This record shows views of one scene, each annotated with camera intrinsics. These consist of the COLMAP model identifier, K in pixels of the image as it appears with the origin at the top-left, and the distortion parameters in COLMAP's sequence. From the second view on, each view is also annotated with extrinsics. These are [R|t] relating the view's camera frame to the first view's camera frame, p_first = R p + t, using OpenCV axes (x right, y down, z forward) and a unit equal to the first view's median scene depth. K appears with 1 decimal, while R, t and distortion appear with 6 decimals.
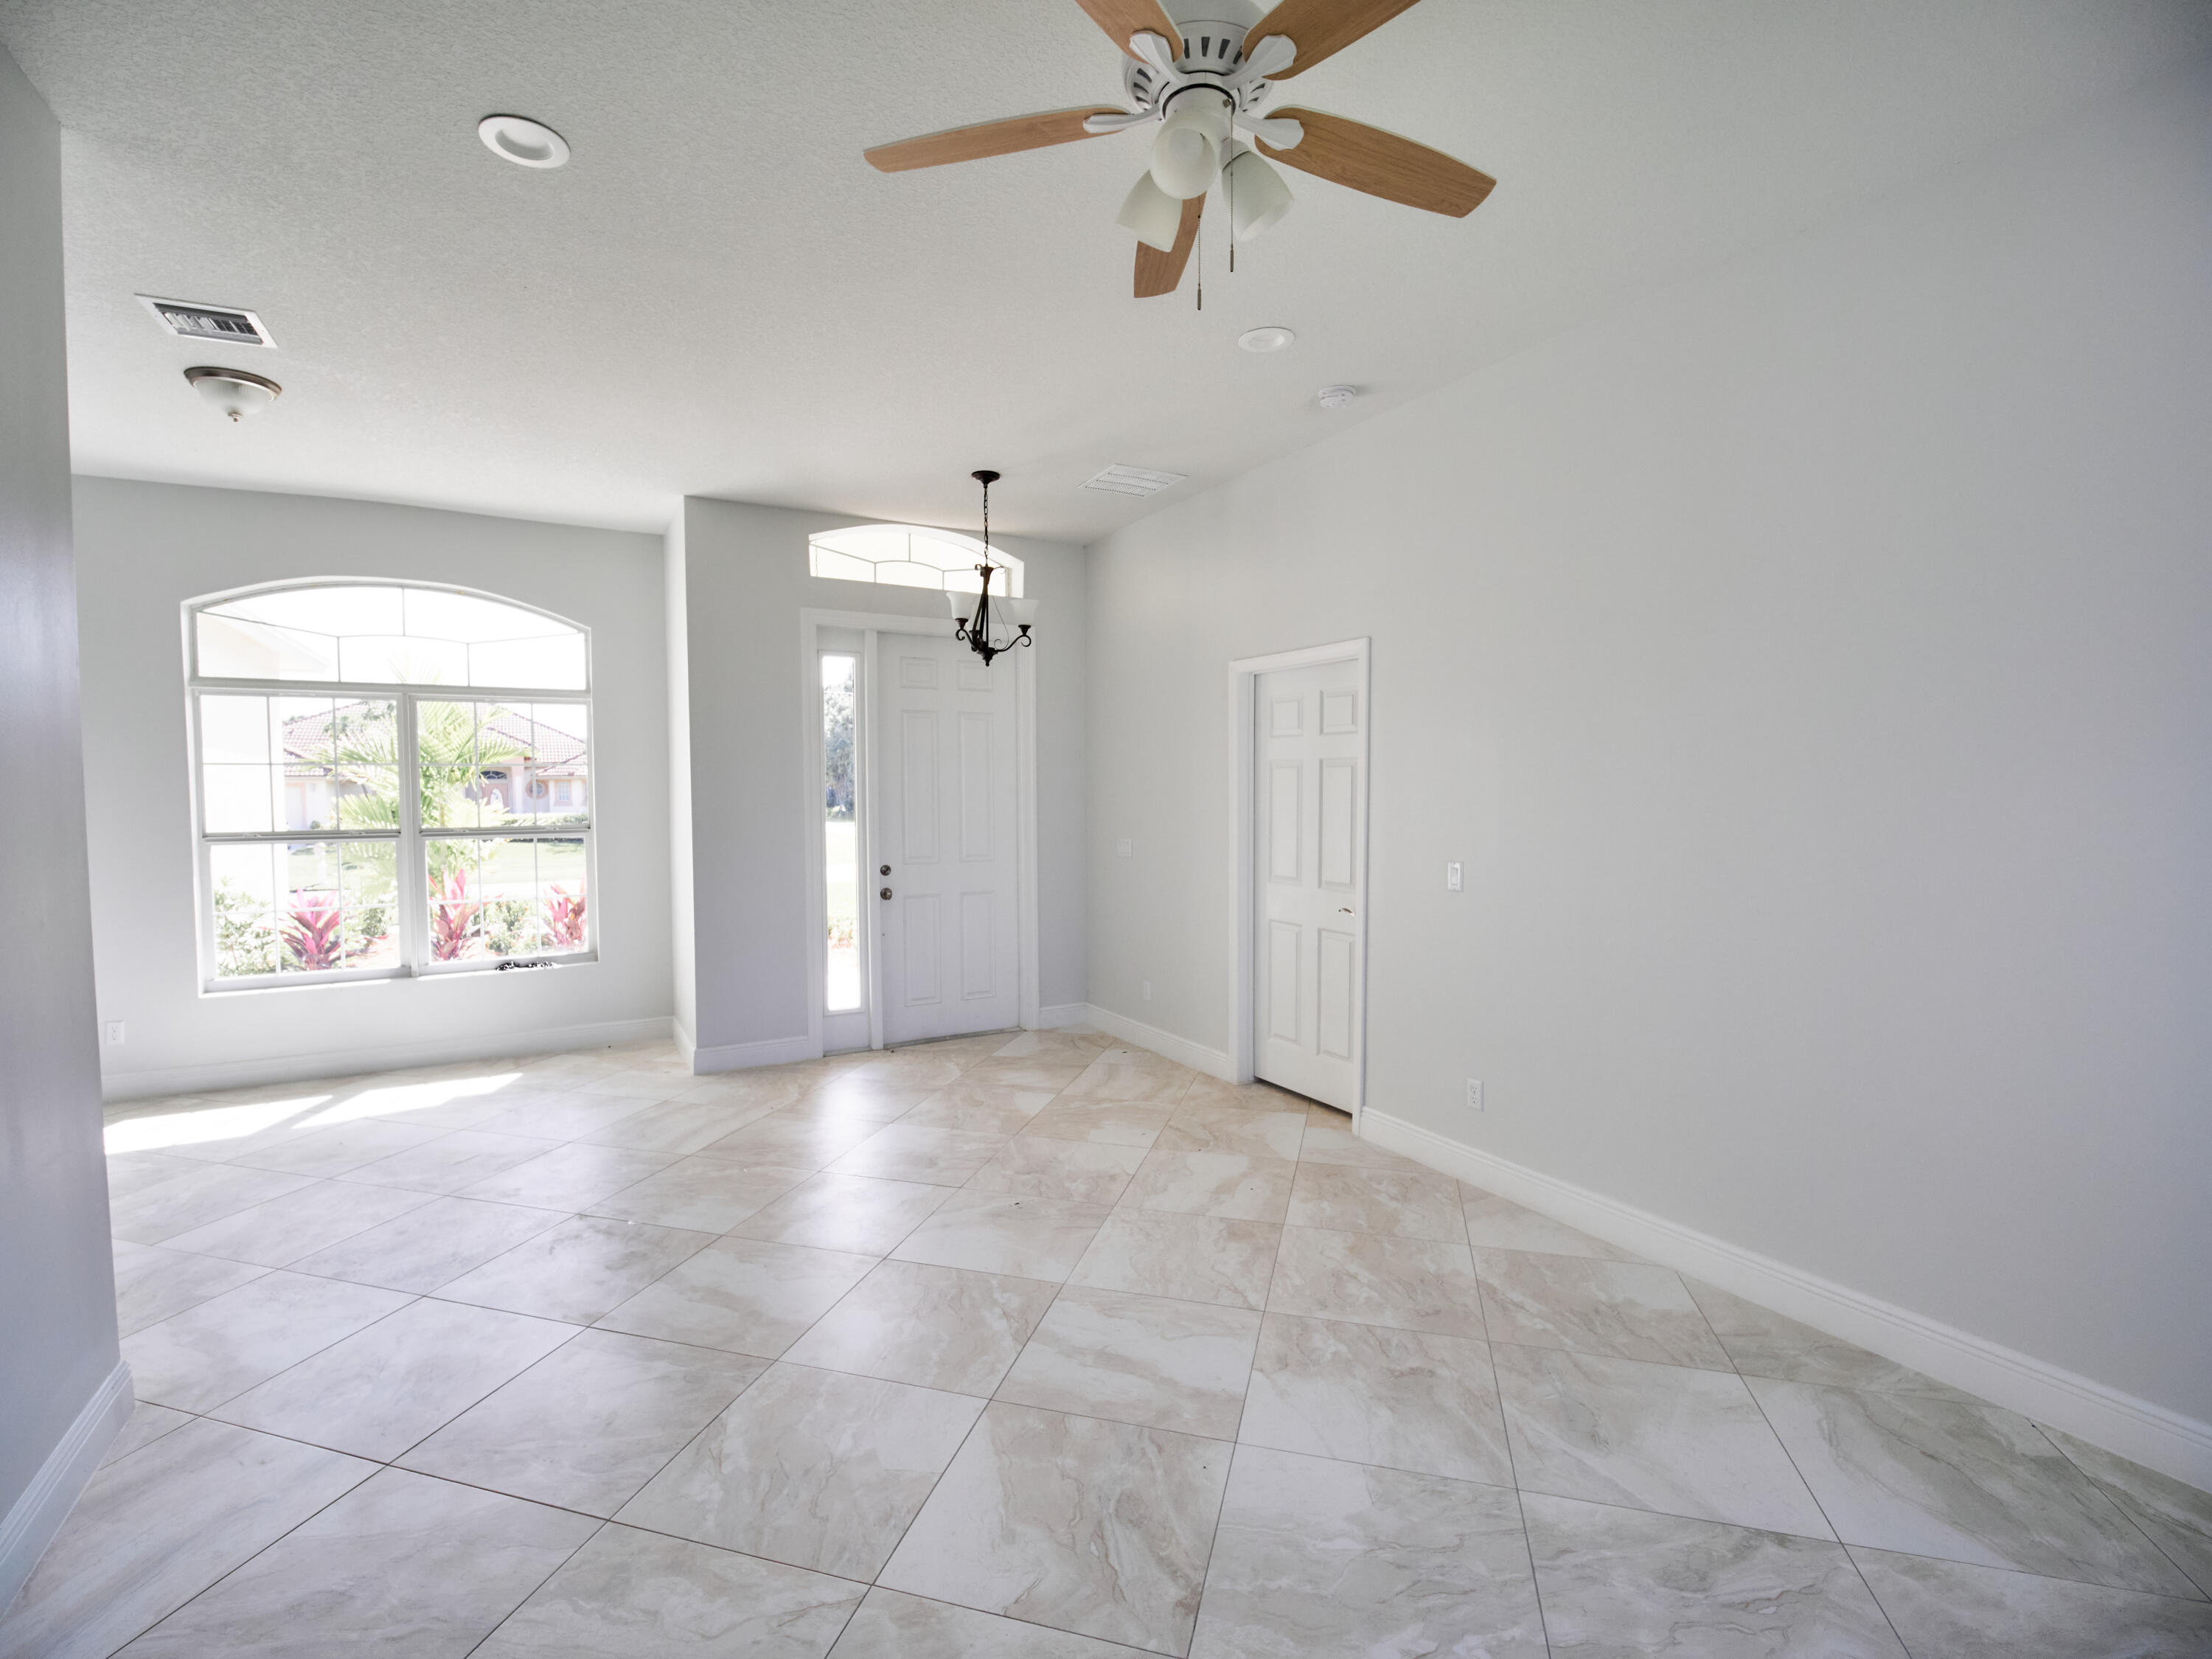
lens RADIAL K [[1003.3, 0, 1097.7], [0, 1003.3, 833.9], [0, 0, 1]] dist [-0.001781, -0.009042]
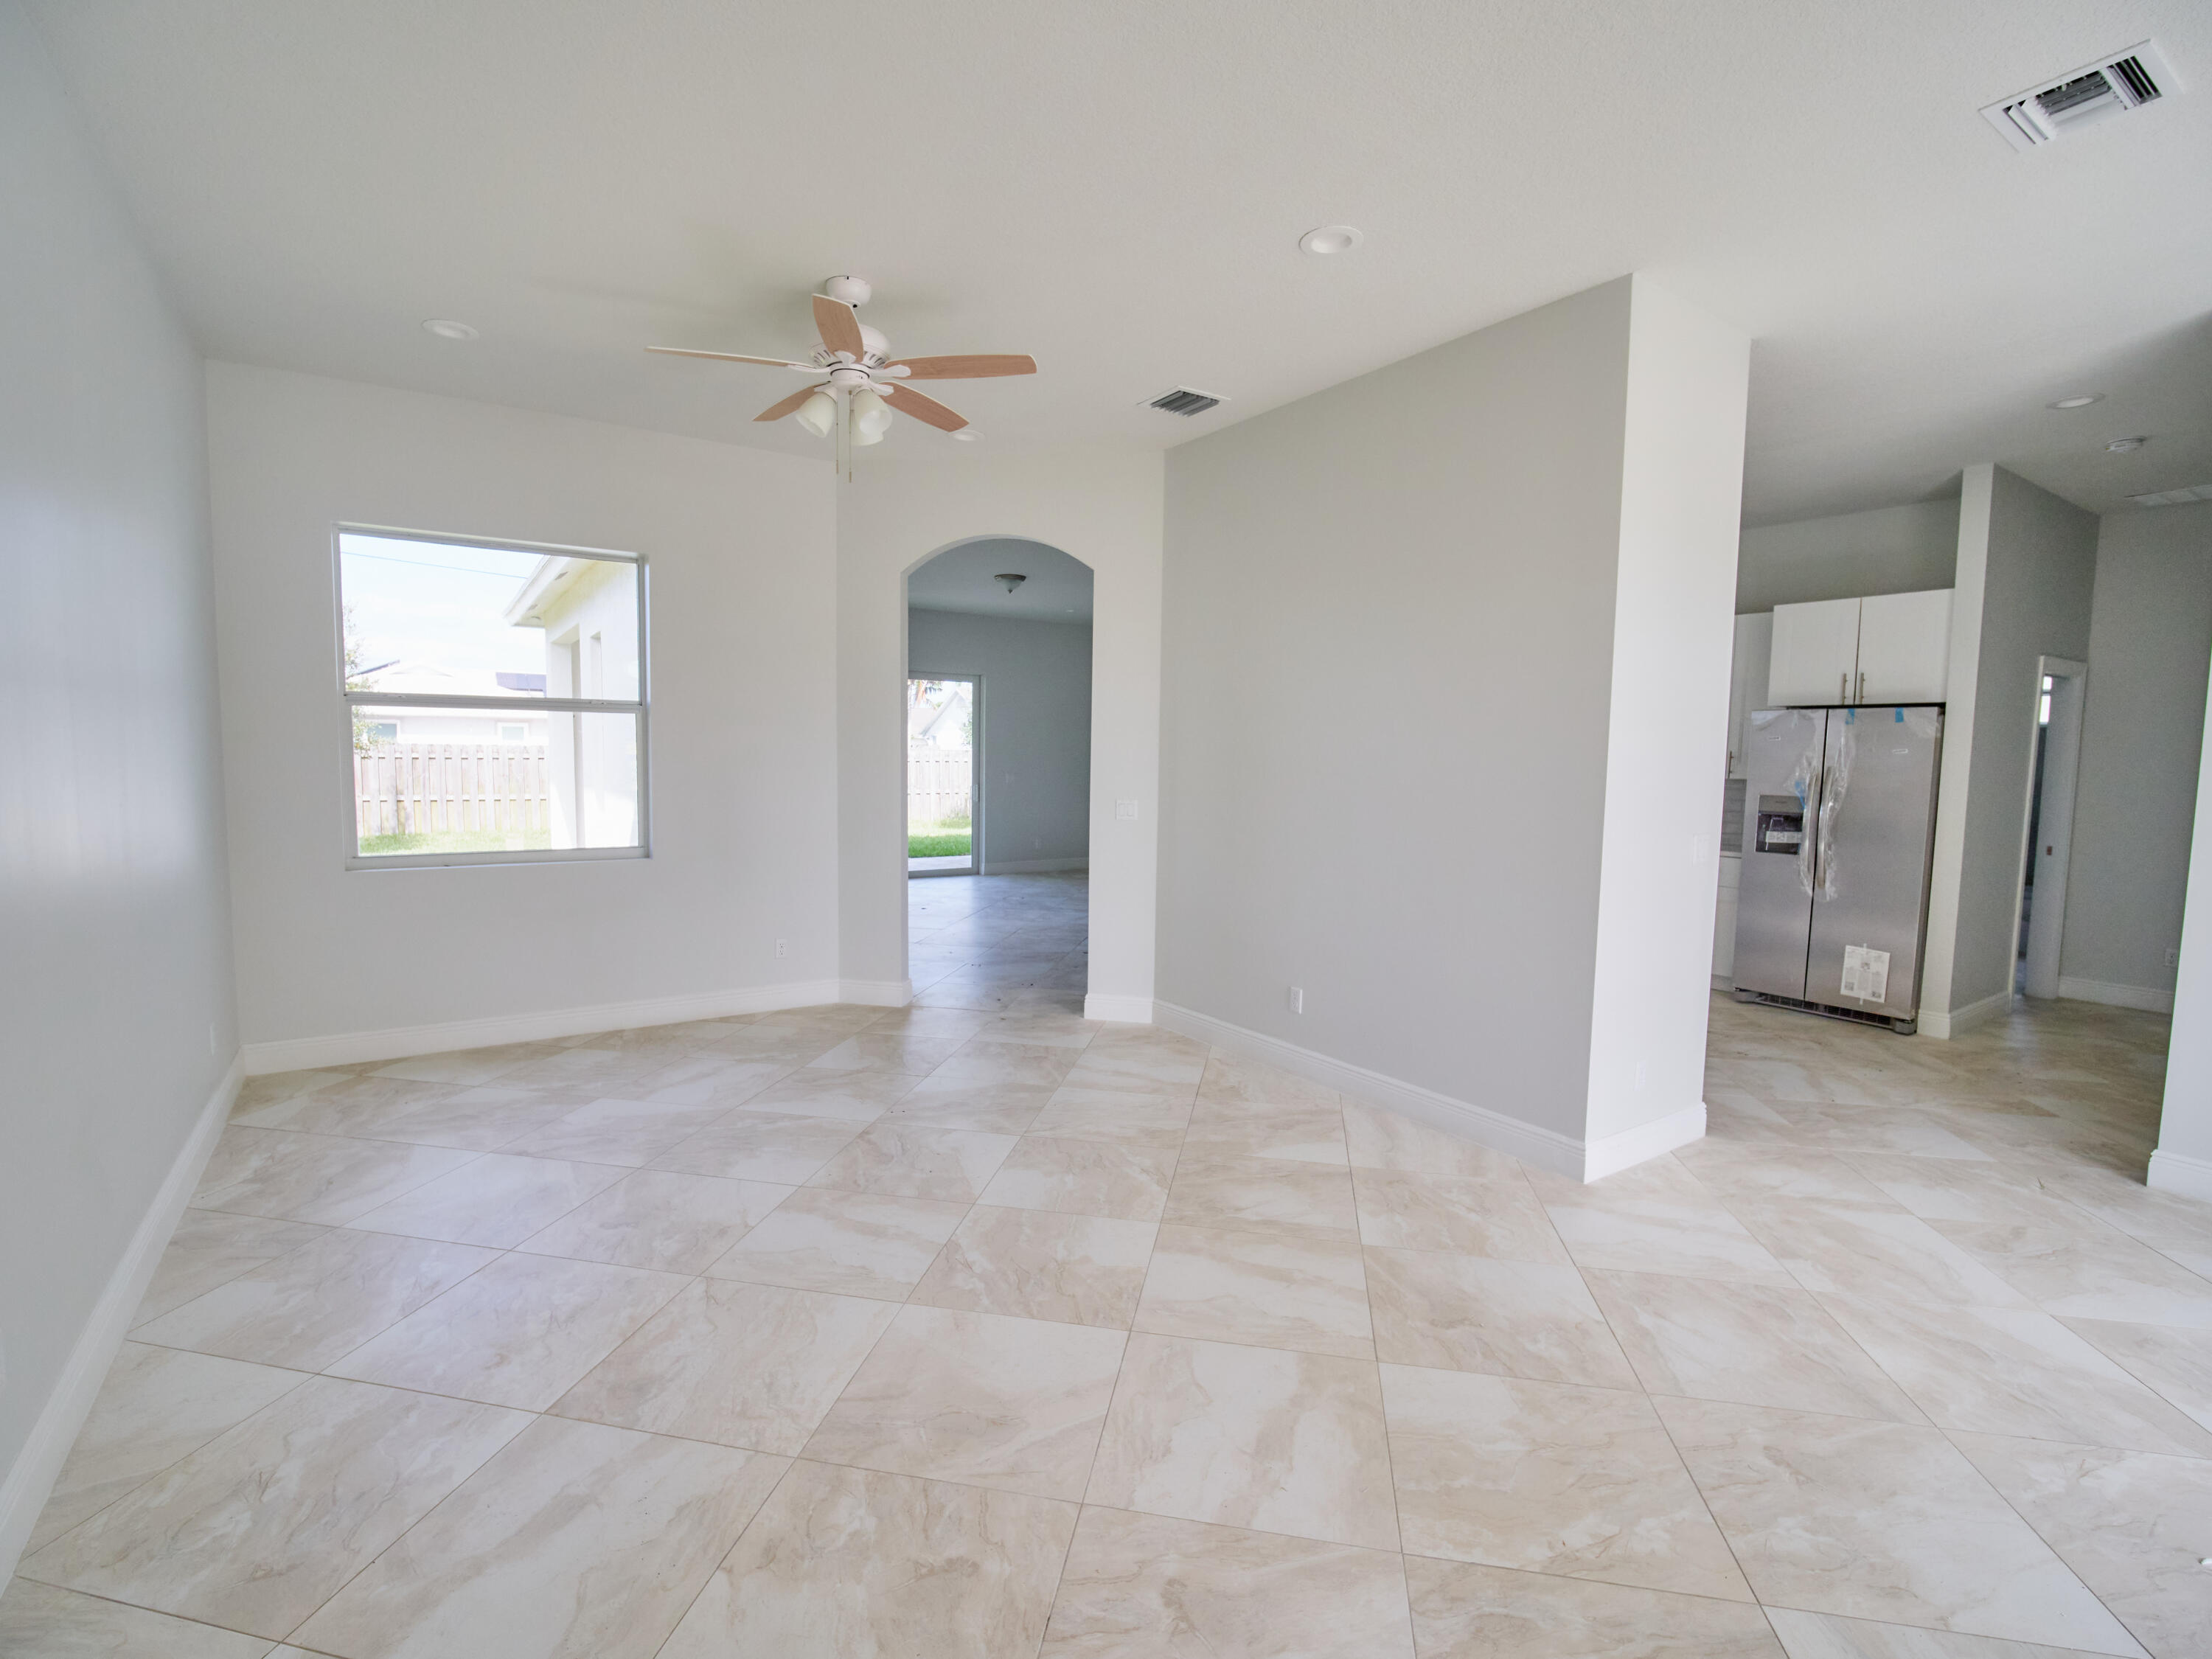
lens RADIAL K [[1003.3, 0, 1097.7], [0, 1003.3, 833.9], [0, 0, 1]] dist [-0.001781, -0.009042]
pose [[-0.996144, -0.003455, -0.087665, -0.127532], [-0.014710, 0.991656, 0.128068, -0.071999], [0.086491, 0.128864, -0.987883, 1.890973]]
